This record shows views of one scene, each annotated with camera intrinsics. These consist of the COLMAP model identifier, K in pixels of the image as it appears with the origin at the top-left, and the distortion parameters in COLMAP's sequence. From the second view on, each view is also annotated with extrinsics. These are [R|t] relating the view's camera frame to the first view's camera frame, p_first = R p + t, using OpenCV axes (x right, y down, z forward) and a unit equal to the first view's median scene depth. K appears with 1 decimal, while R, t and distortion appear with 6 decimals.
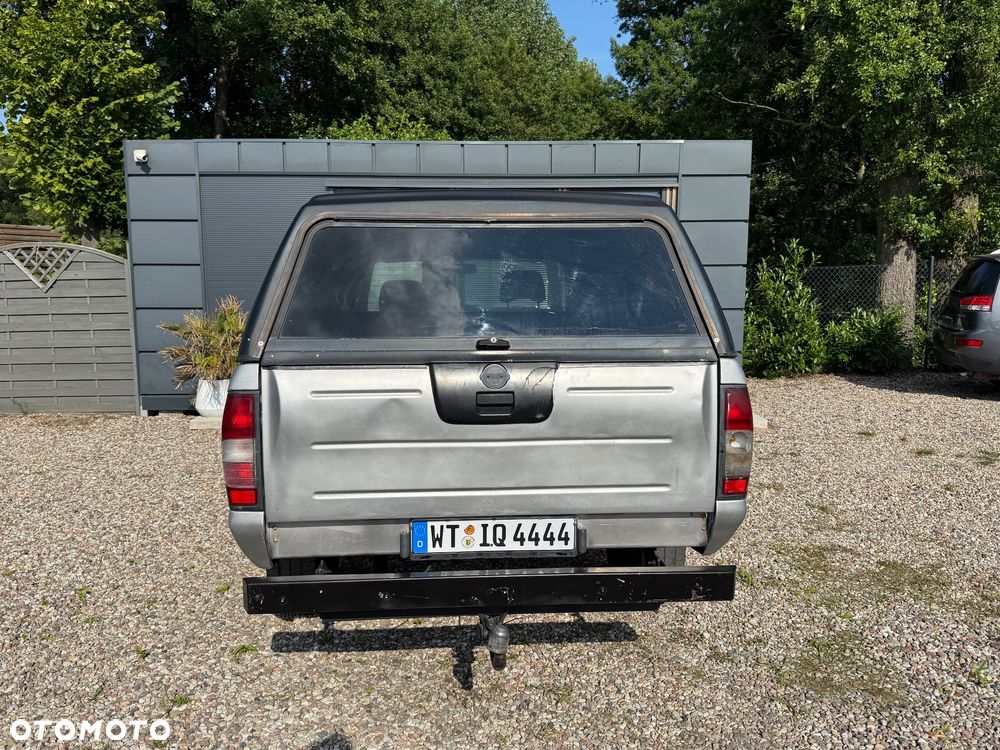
lens RADIAL K [[795.7, 0, 494.0], [0, 795.7, 372.8], [0, 0, 1]] dist [0.022867, -0.034847]
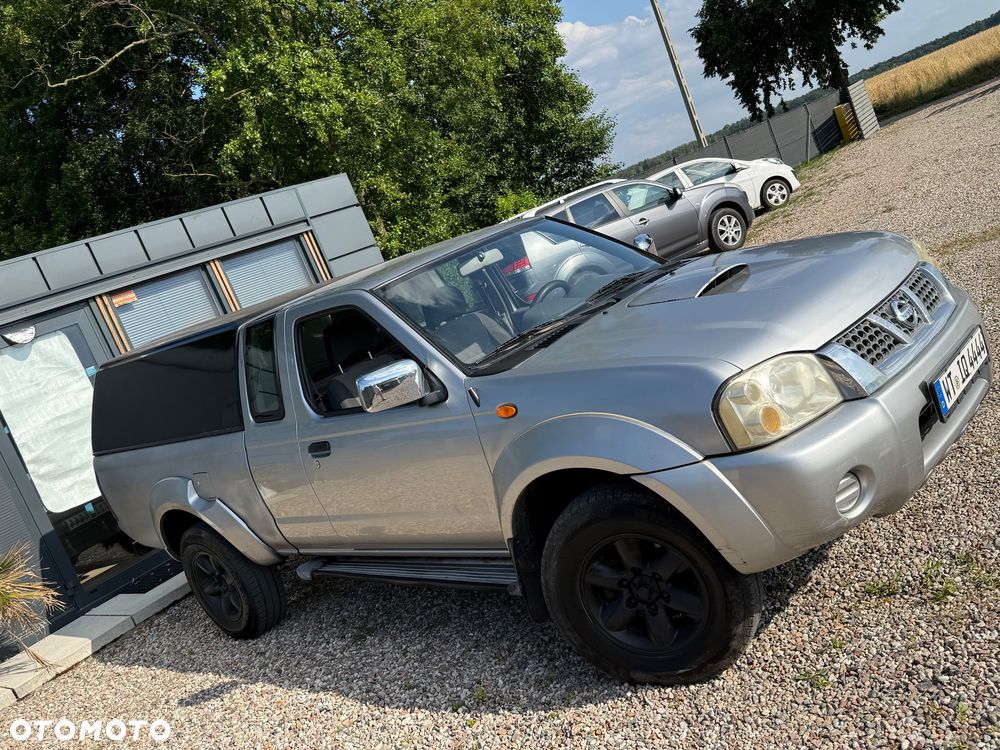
lens RADIAL K [[928.2, 0, 500.6], [0, 928.2, 386.7], [0, 0, 1]] dist [0.016135, 0.000000]
pose [[0.607483, -0.358754, 0.708704, -1.219975], [0.455473, 0.888277, 0.059236, -0.059077], [-0.650776, 0.286811, 0.703015, 0.257564]]
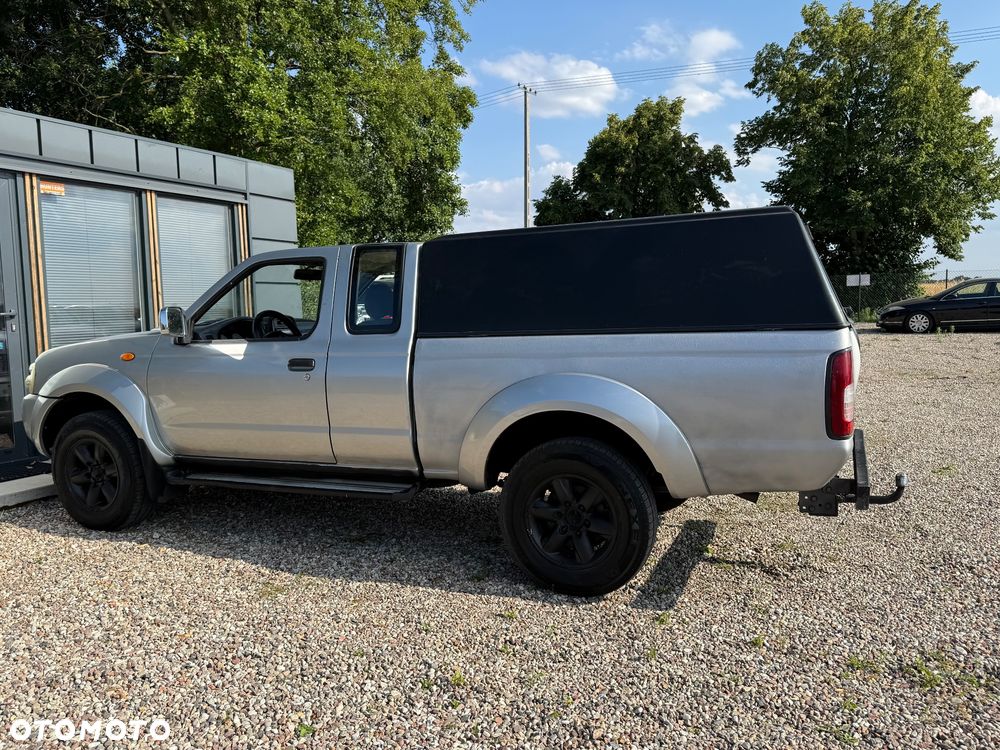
lens RADIAL K [[795.7, 0, 501.2], [0, 795.7, 382.2], [0, 0, 1]] dist [0.022867, -0.034847]
pose [[0.448997, -0.093895, 0.888586, -1.317479], [0.123266, 0.991464, 0.042480, -0.035947], [-0.884990, 0.090459, 0.456738, 0.674390]]
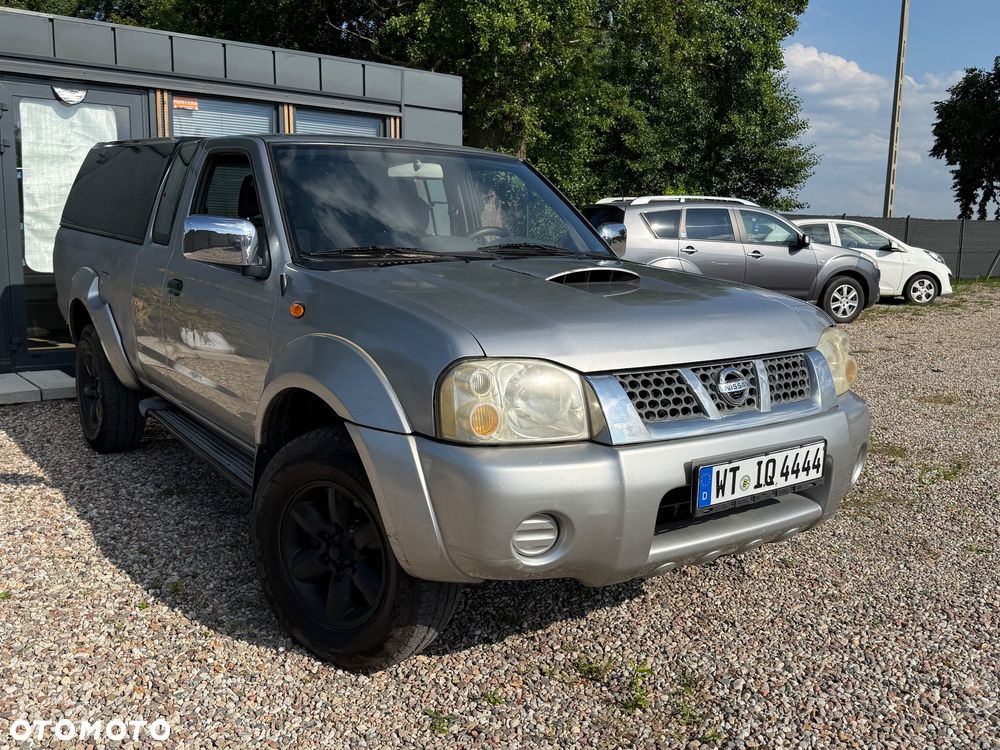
lens RADIAL K [[928.2, 0, 497.1], [0, 928.2, 378.5], [0, 0, 1]] dist [0.016135, 0.000000]
pose [[0.788936, -0.079874, 0.609262, -0.914886], [0.058466, 0.996775, 0.054969, 0.056262], [-0.611688, -0.007746, 0.791061, 0.130311]]
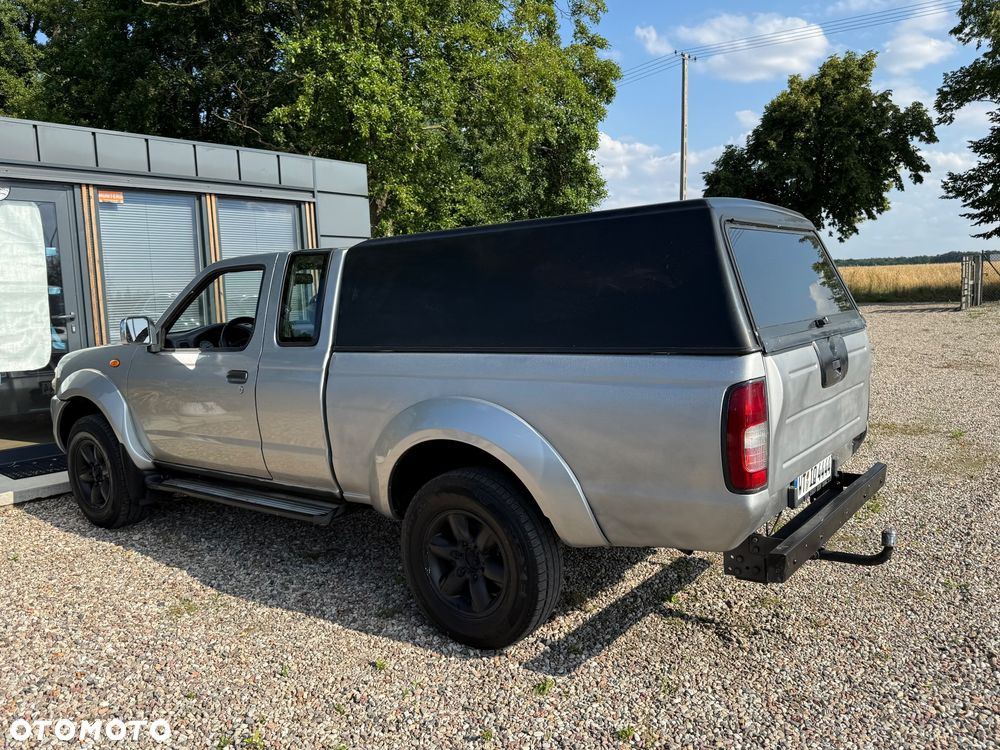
lens RADIAL K [[795.7, 0, 489.3], [0, 795.7, 386.2], [0, 0, 1]] dist [0.022867, -0.034847]
pose [[0.656362, -0.111071, 0.746225, -0.993684], [0.119496, 0.991923, 0.042536, -0.040981], [-0.744923, 0.061251, 0.664333, 0.416493]]
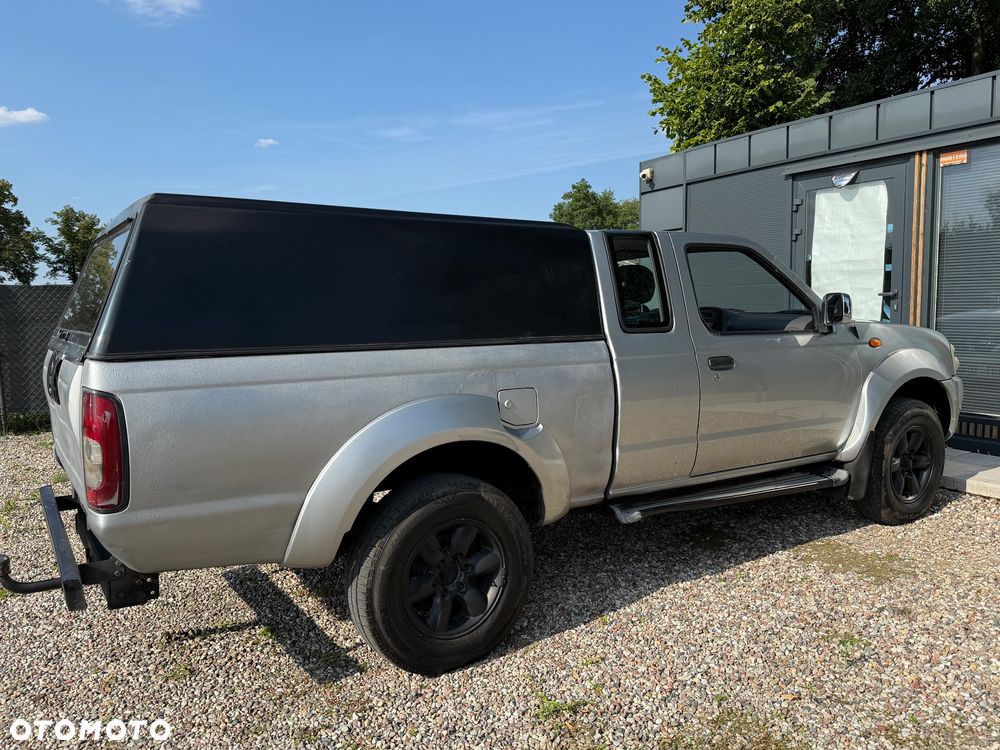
lens RADIAL K [[795.7, 0, 506.4], [0, 795.7, 374.2], [0, 0, 1]] dist [0.022867, -0.034847]
pose [[0.486853, 0.072177, -0.870497, 1.052925], [-0.078811, 0.996145, 0.038517, -0.059958], [0.869922, 0.049853, 0.490664, 0.747155]]
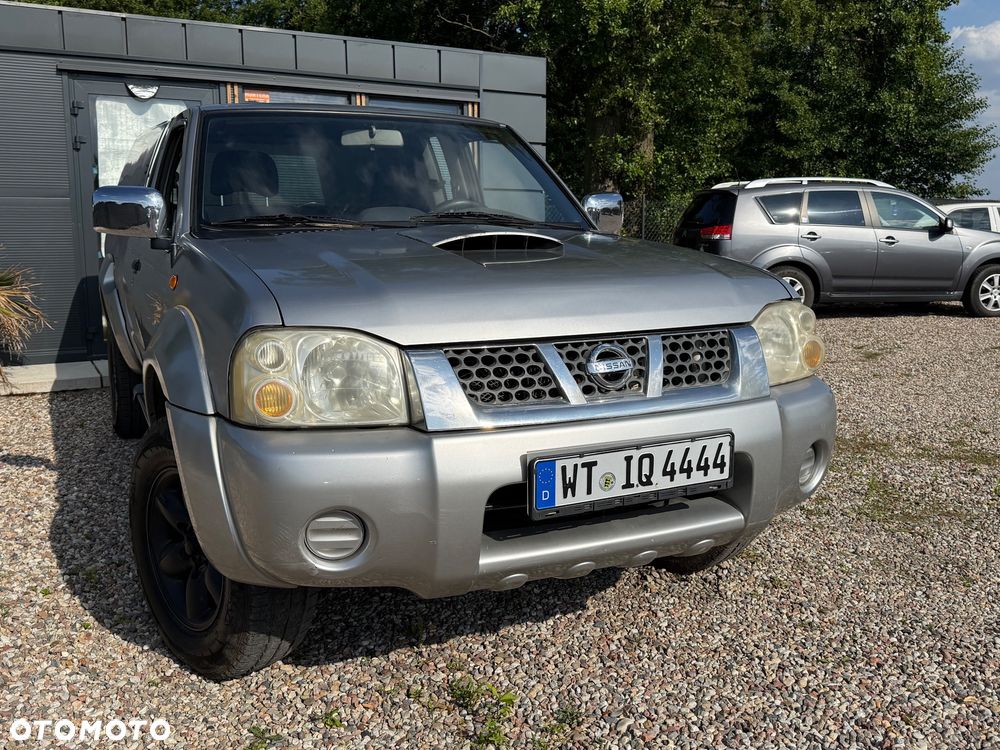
lens RADIAL K [[928.2, 0, 491.3], [0, 928.2, 376.2], [0, 0, 1]] dist [0.016135, 0.000000]
pose [[0.887700, -0.069129, 0.455204, -0.646506], [0.056136, 0.997539, 0.042019, 0.093282], [-0.456988, -0.011747, 0.889395, 0.086476]]
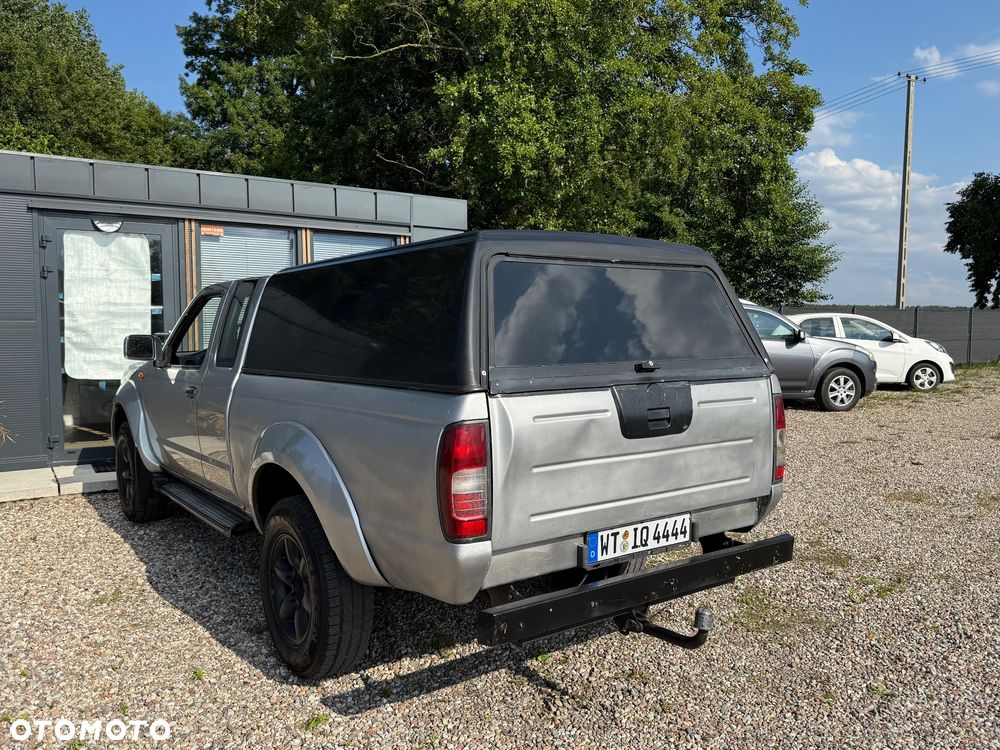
lens RADIAL K [[795.7, 0, 493.8], [0, 795.7, 380.2], [0, 0, 1]] dist [0.022867, -0.034847]
pose [[0.846089, -0.034415, 0.531930, -0.603244], [0.060440, 0.997672, -0.031587, 0.003923], [-0.529605, 0.058875, 0.846199, 0.110279]]
